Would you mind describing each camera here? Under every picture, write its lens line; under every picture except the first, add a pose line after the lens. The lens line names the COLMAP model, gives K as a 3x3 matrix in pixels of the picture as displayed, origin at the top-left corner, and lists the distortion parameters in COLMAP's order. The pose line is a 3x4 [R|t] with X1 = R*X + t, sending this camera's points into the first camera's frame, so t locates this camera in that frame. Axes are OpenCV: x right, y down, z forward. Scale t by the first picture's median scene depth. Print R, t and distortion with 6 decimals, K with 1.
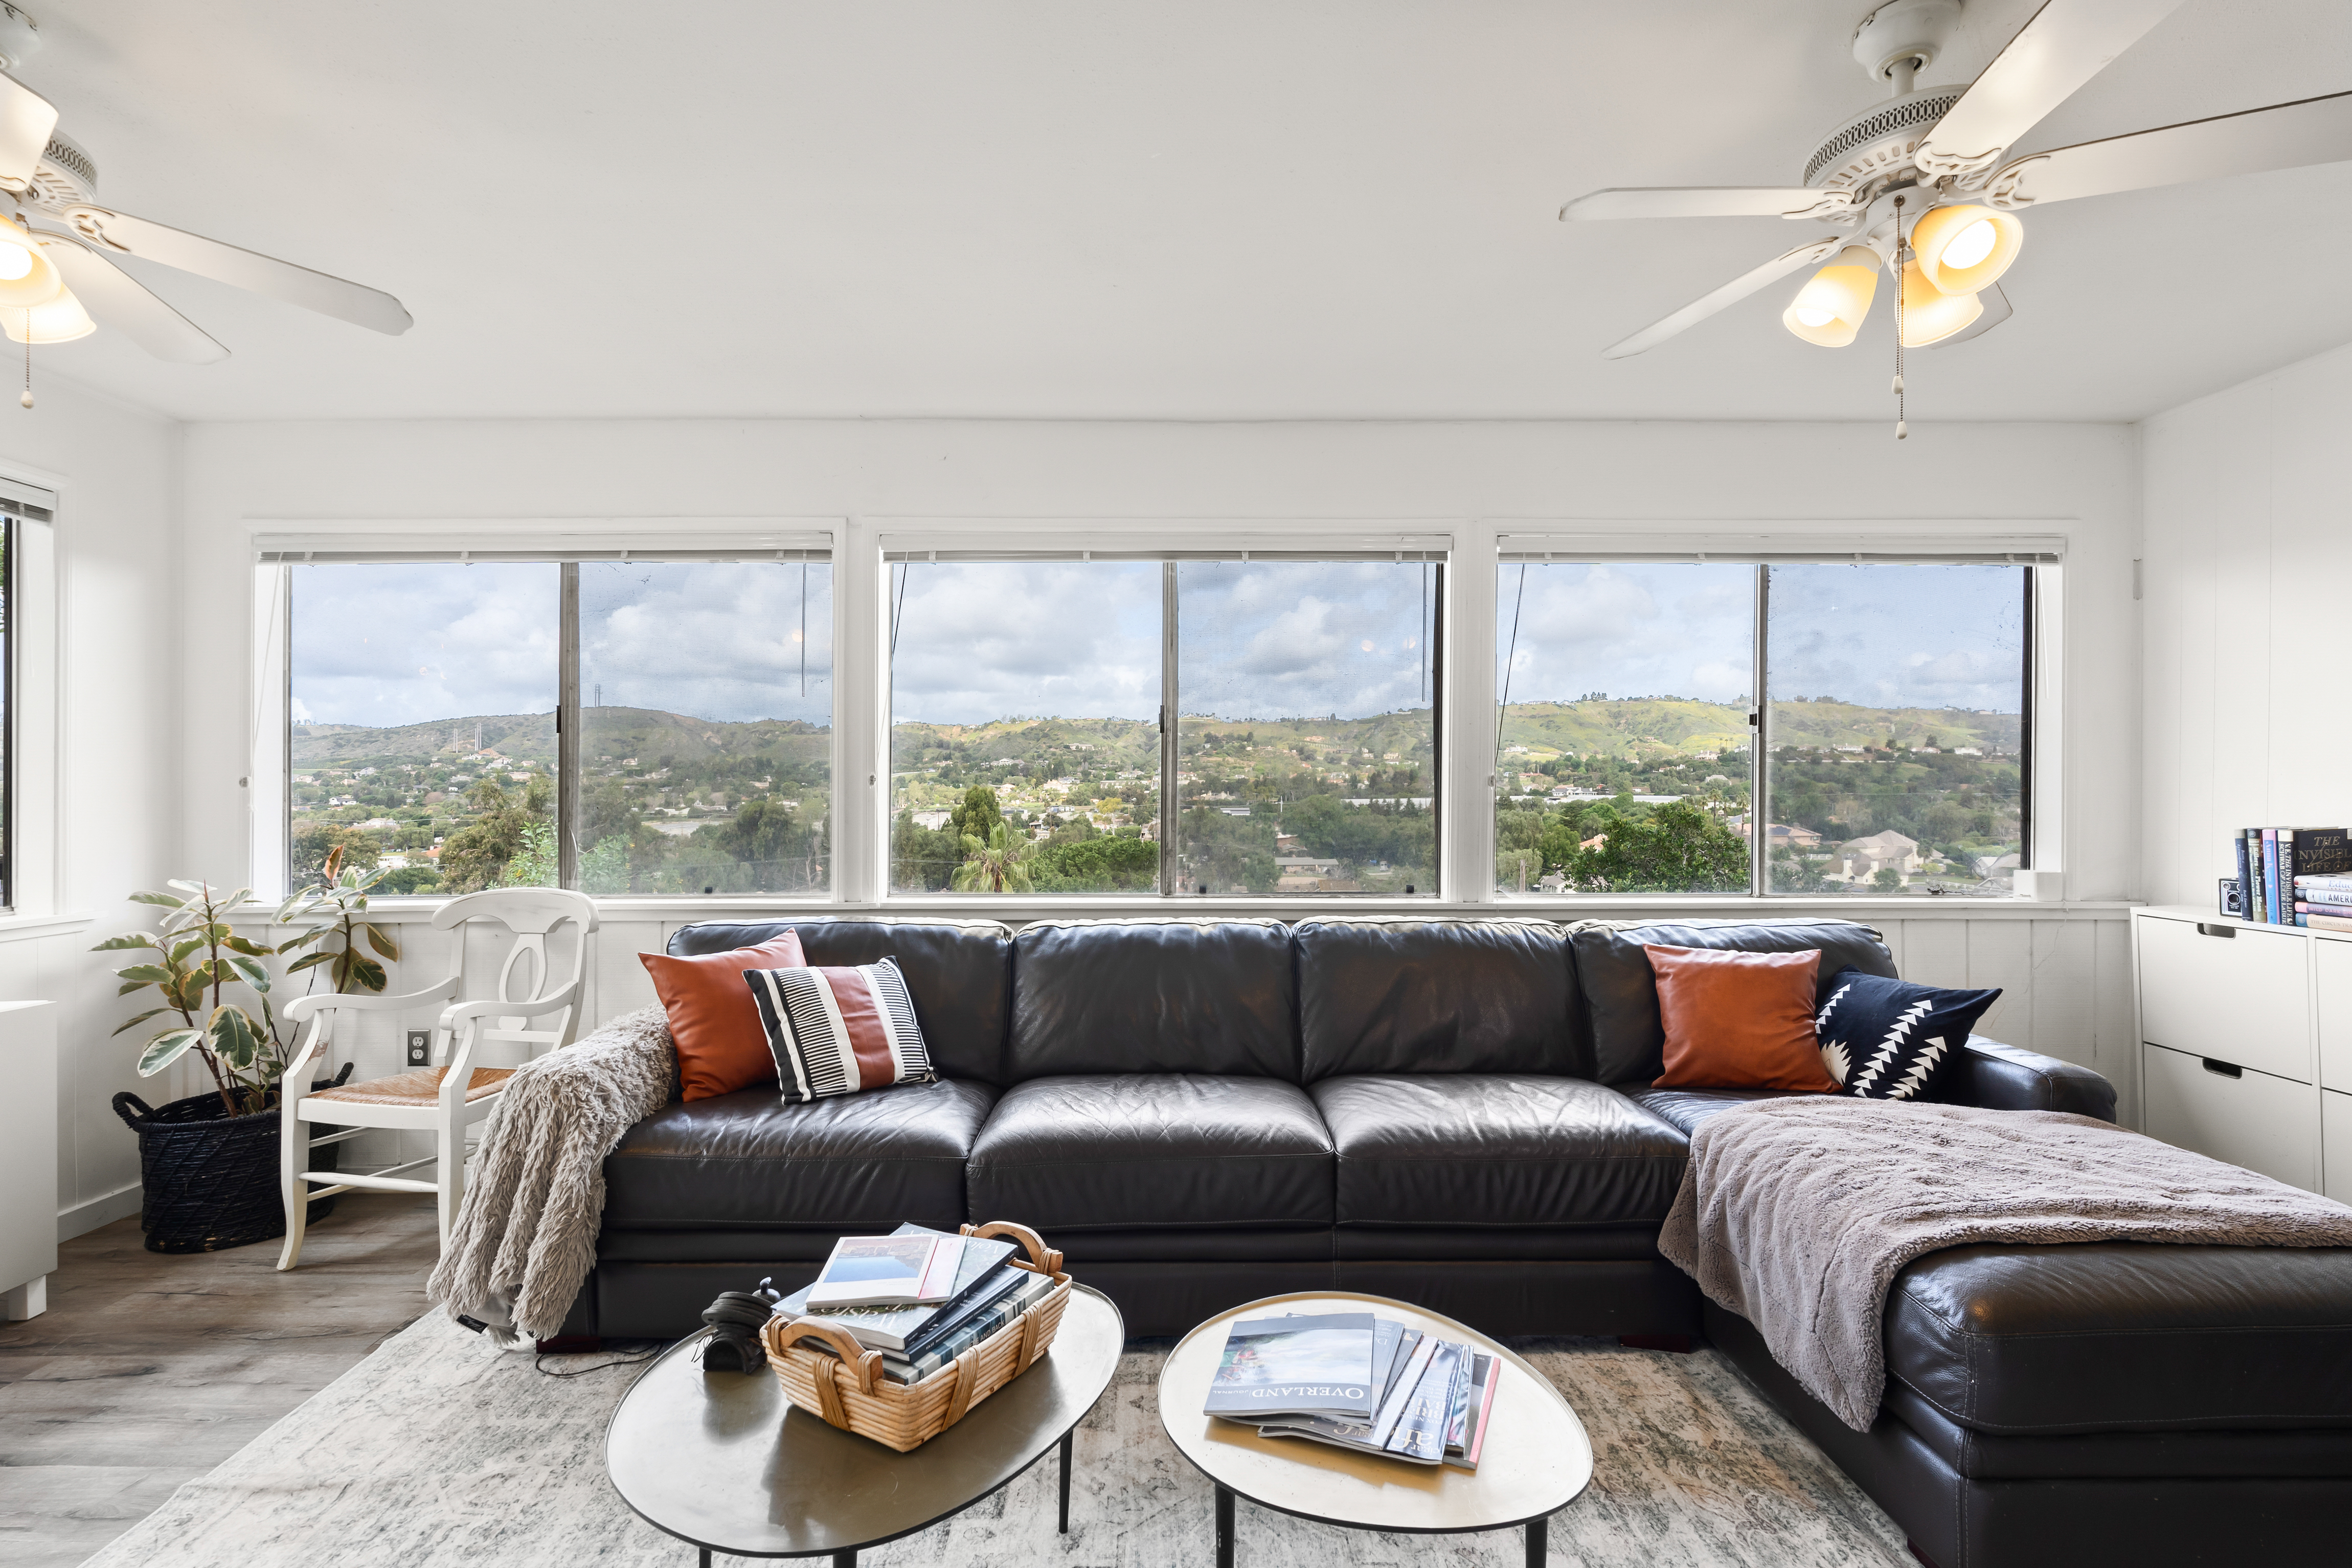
lens RADIAL K [[1045.7, 0, 1171.3], [0, 1045.7, 787.0], [0, 0, 1]] dist [-0.000129, -0.000048]
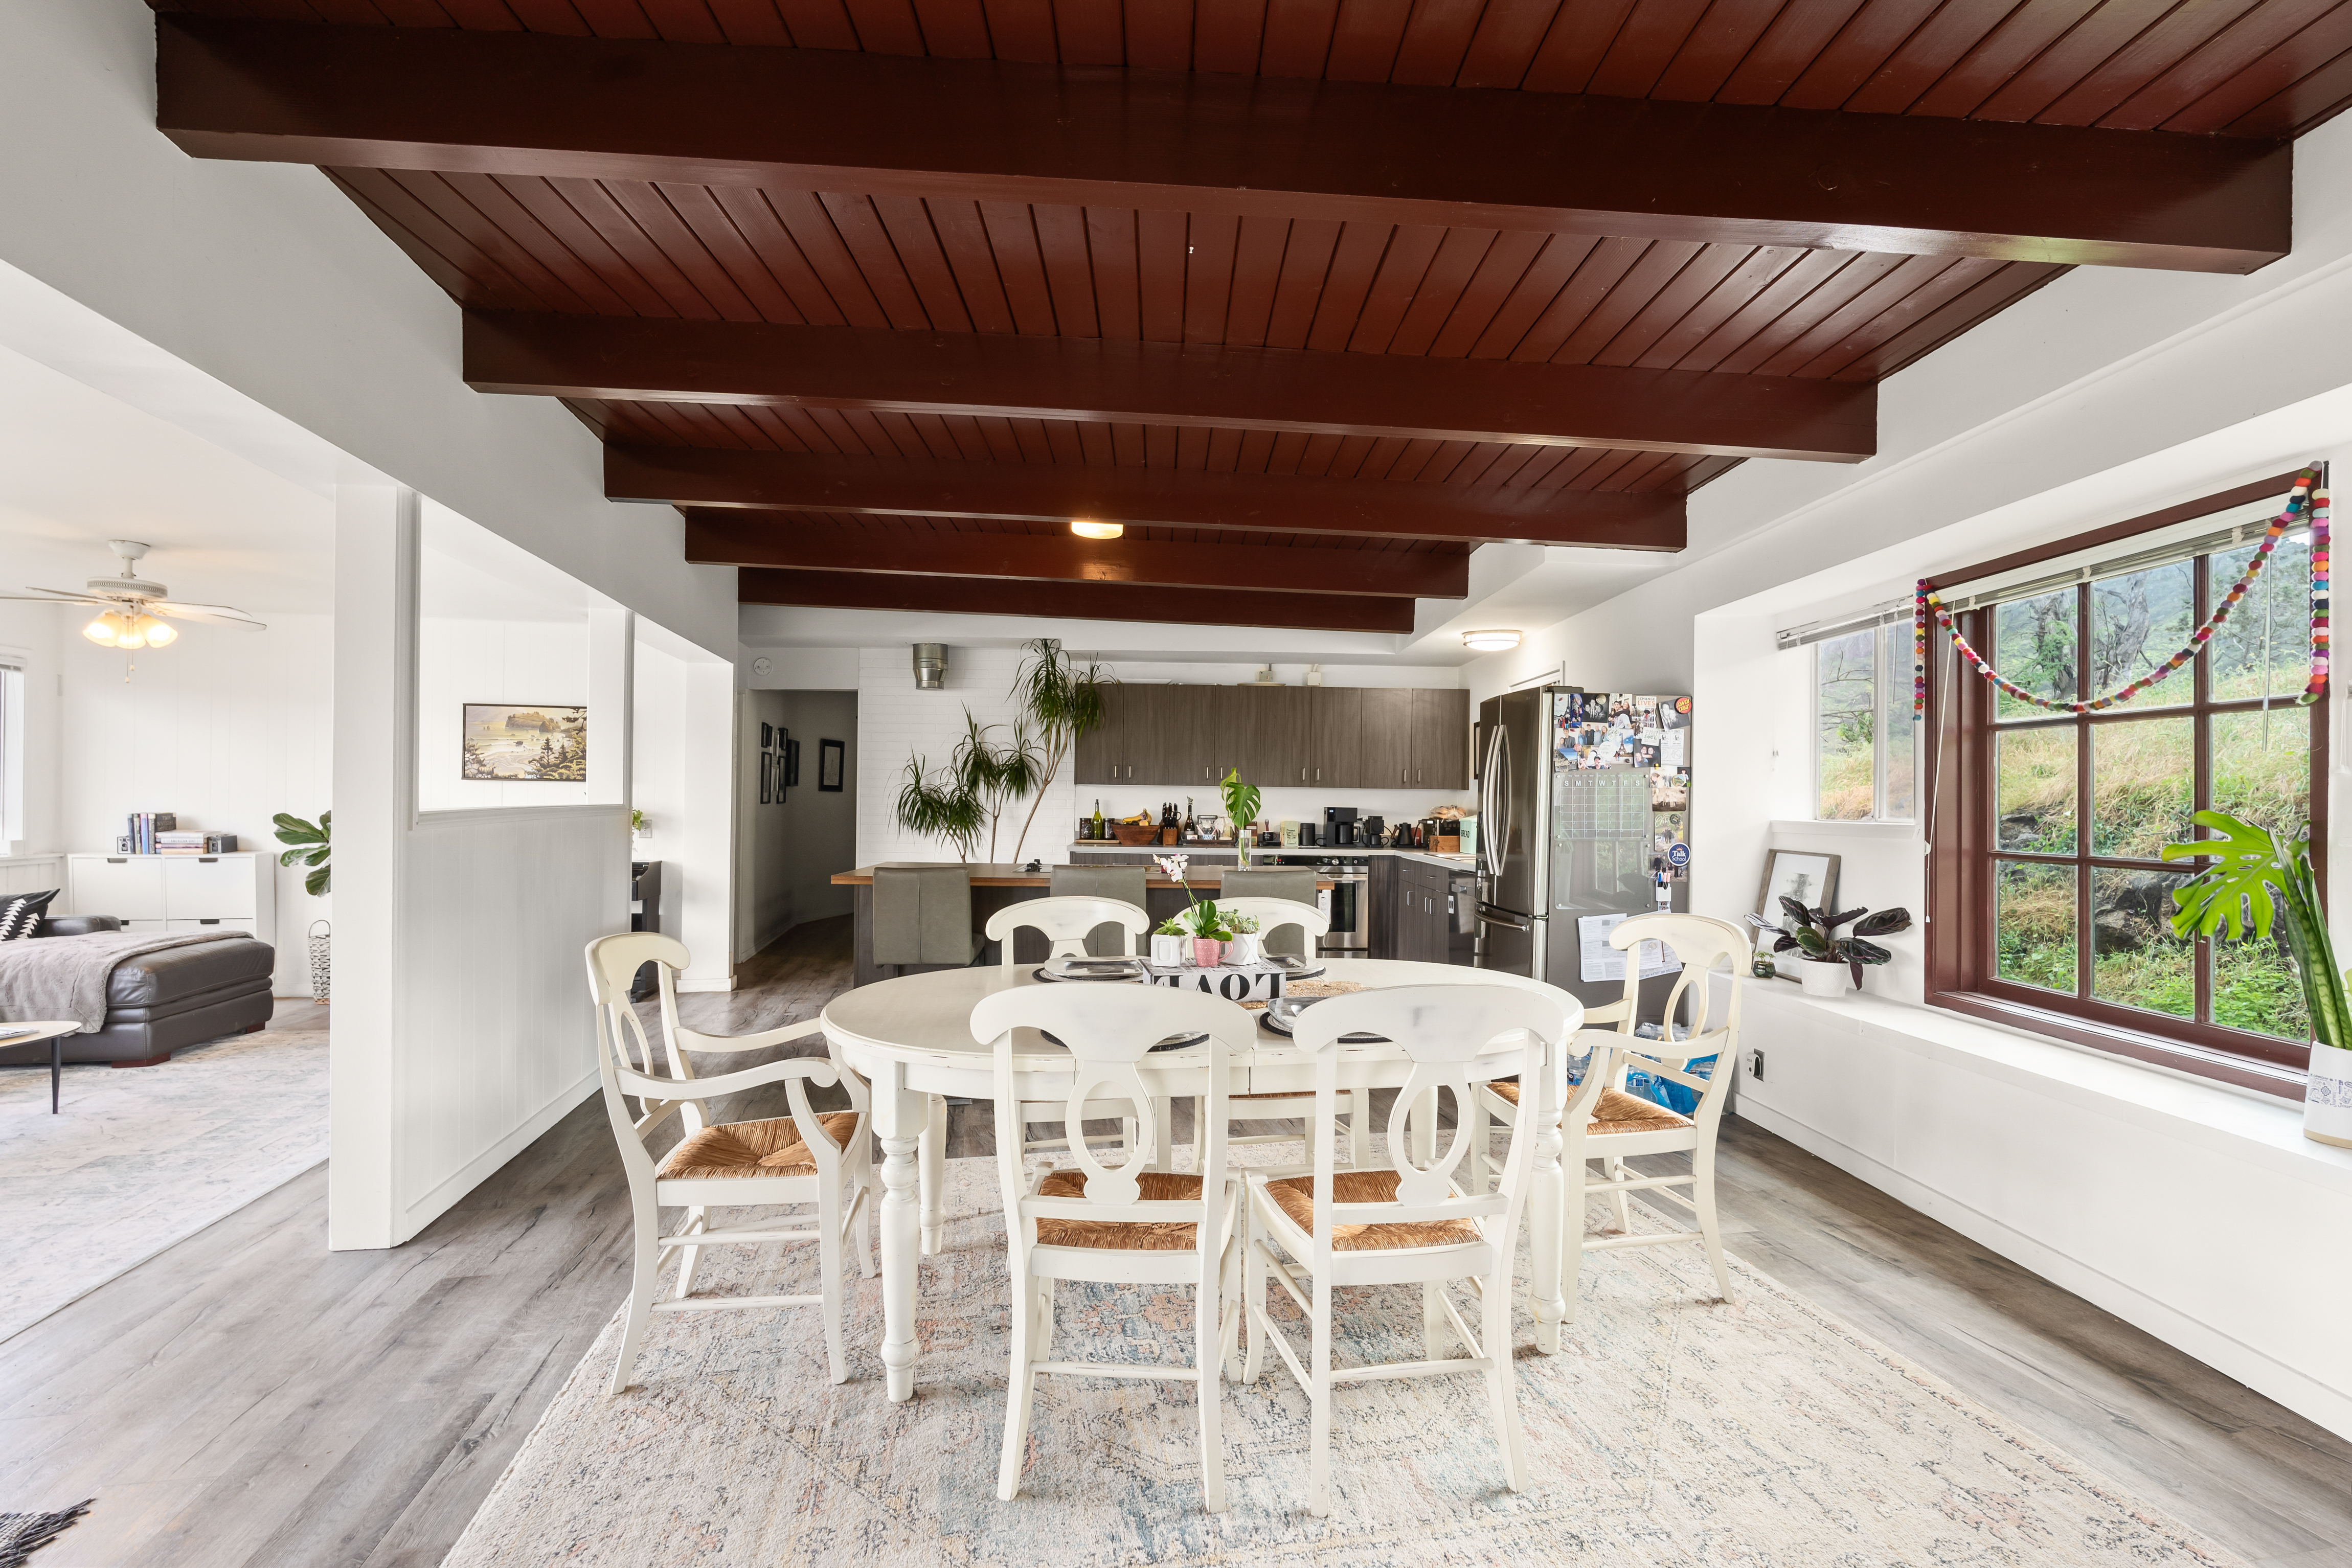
lens RADIAL K [[1045.7, 0, 1183.7], [0, 1045.7, 792.2], [0, 0, 1]] dist [-0.000129, -0.000048]
pose [[-0.189487, 0.006404, 0.981862, -1.675119], [-0.012121, 0.999887, -0.008861, -0.013226], [-0.981808, -0.013580, -0.189388, -0.820747]]
